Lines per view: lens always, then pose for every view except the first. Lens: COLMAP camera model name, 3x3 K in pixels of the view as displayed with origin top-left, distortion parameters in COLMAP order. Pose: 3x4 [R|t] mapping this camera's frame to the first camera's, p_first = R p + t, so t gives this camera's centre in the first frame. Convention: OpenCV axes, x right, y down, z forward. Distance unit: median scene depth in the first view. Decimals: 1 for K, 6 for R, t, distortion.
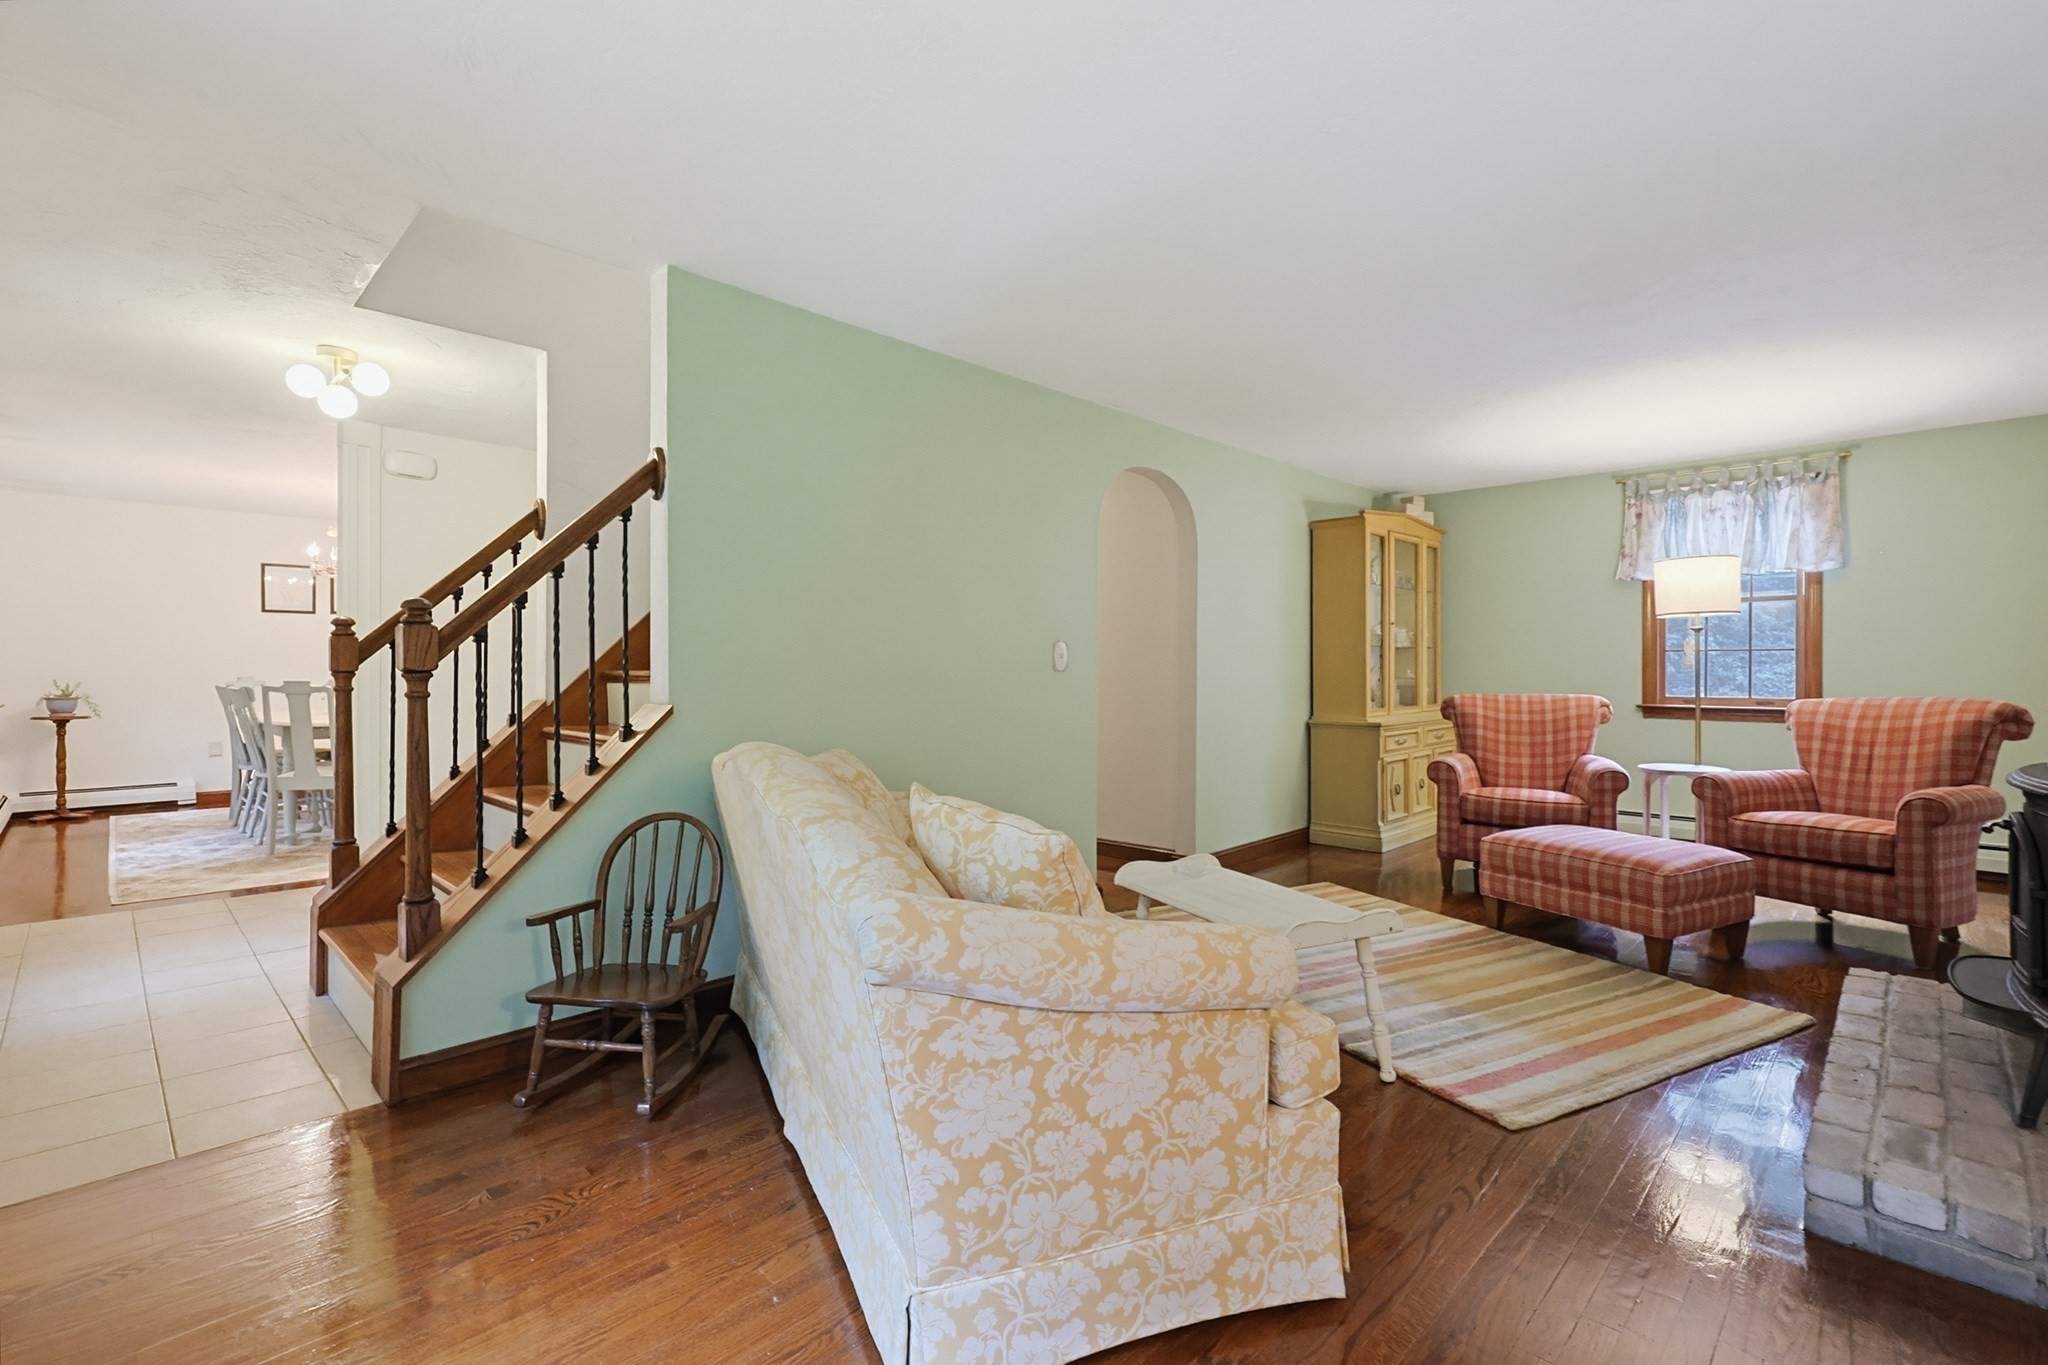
lens RADIAL K [[889.0, 0, 1017.6], [0, 889.0, 673.2], [0, 0, 1]] dist [-0.001447, -0.000603]
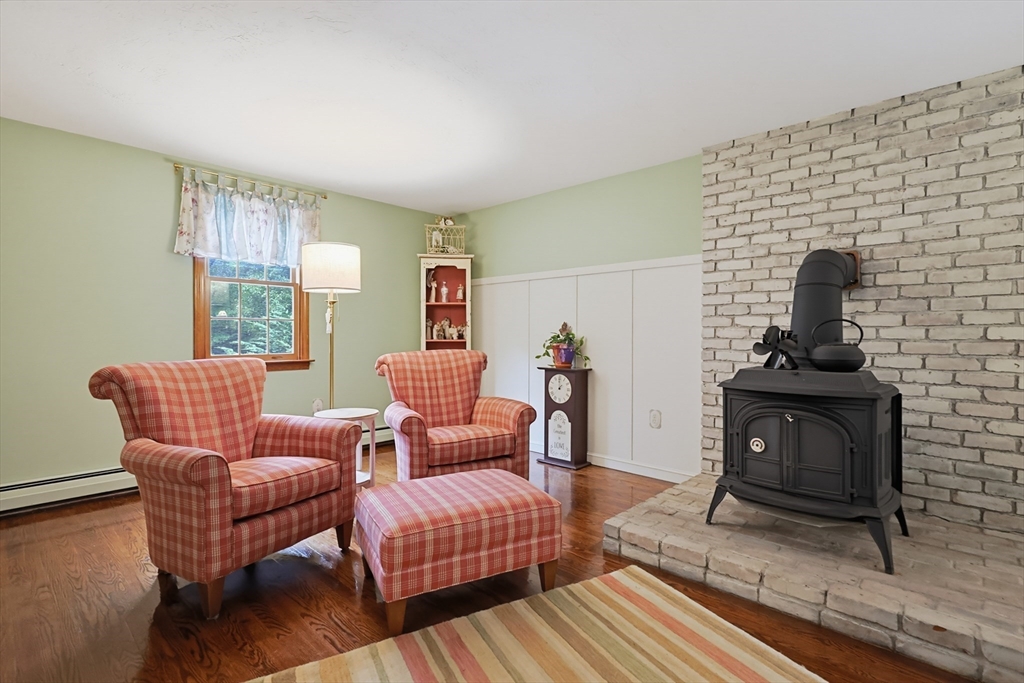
lens RADIAL K [[496.5, 0, 513.2], [0, 496.5, 337.5], [0, 0, 1]] dist [-0.002936, -0.000216]
pose [[-0.040664, -0.008258, 0.999139, 0.039999], [0.004466, 0.999954, 0.008446, -0.003088], [-0.999163, 0.004805, -0.040625, 0.692659]]
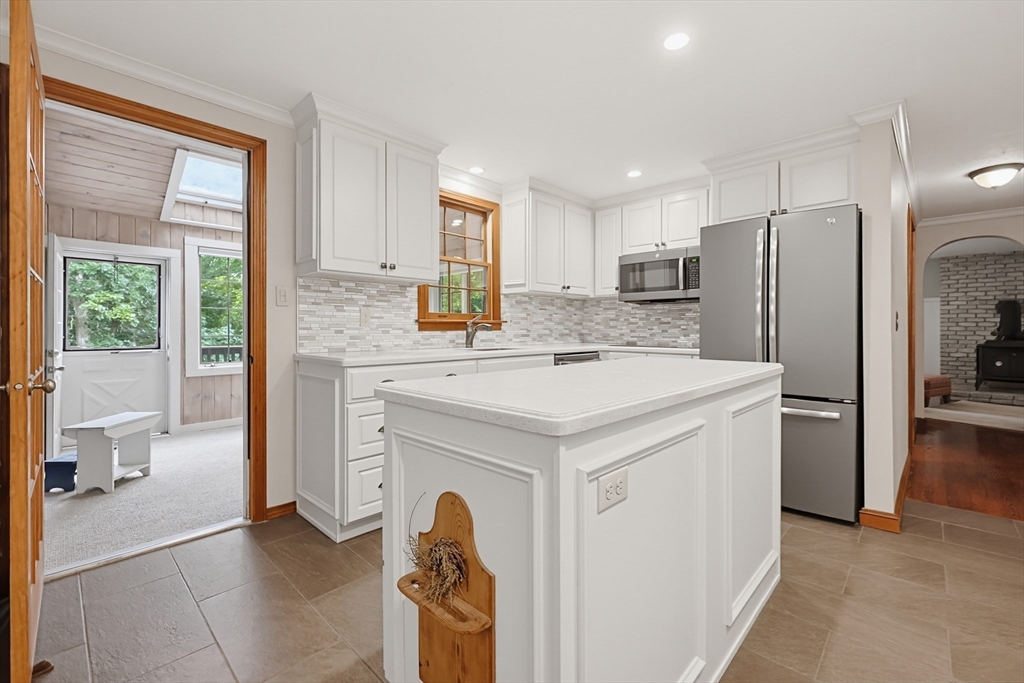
lens RADIAL K [[444.5, 0, 495.0], [0, 444.5, 328.5], [0, 0, 1]] dist [-0.001447, -0.000603]
pose [[-0.020486, 0.000503, 0.999790, -0.872281], [0.002859, 0.999996, -0.000445, -0.007422], [-0.999786, 0.002849, -0.020487, 2.085596]]
